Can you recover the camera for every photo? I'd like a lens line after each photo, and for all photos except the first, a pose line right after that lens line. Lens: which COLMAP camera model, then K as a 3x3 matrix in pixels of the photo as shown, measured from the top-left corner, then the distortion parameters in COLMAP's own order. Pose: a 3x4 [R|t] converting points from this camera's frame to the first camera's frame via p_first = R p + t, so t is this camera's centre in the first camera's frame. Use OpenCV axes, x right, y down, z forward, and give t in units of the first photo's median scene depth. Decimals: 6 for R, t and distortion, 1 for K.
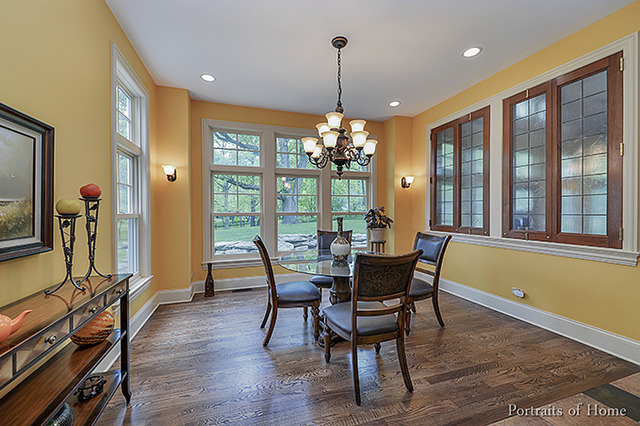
lens RADIAL K [[259.5, 0, 320.0], [0, 259.5, 213.0], [0, 0, 1]] dist [-0.000005, -0.000003]
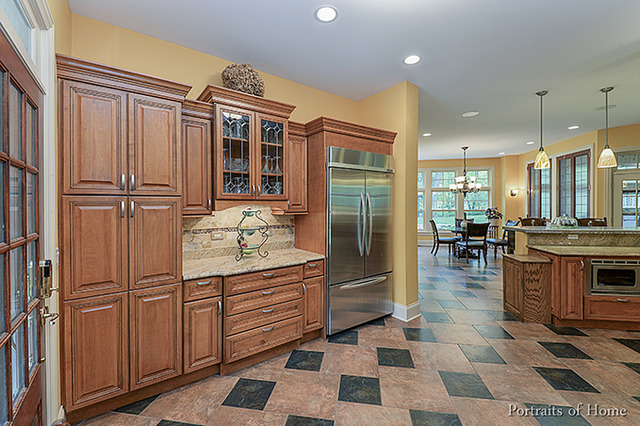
lens RADIAL K [[277.0, 0, 313.7], [0, 277.0, 210.6], [0, 0, 1]] dist [0.039981, -0.024824]
pose [[0.885381, 0.005592, -0.464833, 0.024758], [0.000292, 0.999921, 0.012586, -0.025716], [0.464867, -0.011279, 0.885309, -1.438448]]
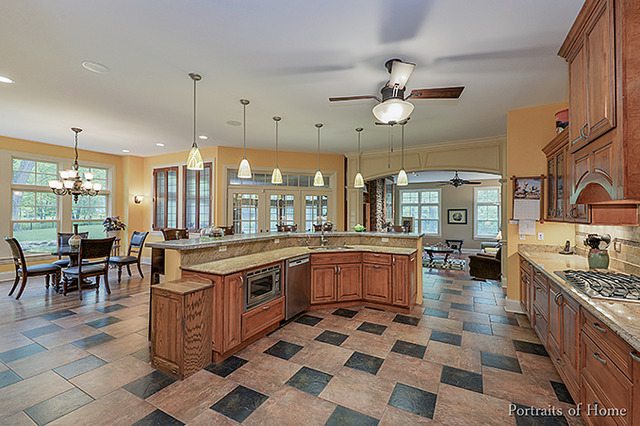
lens RADIAL K [[277.0, 0, 313.7], [0, 277.0, 210.6], [0, 0, 1]] dist [0.039981, -0.024824]
pose [[0.738551, 0.015659, 0.674016, -0.013045], [-0.001778, 0.999772, -0.021280, -0.024519], [-0.674196, 0.014518, 0.738410, -1.004297]]
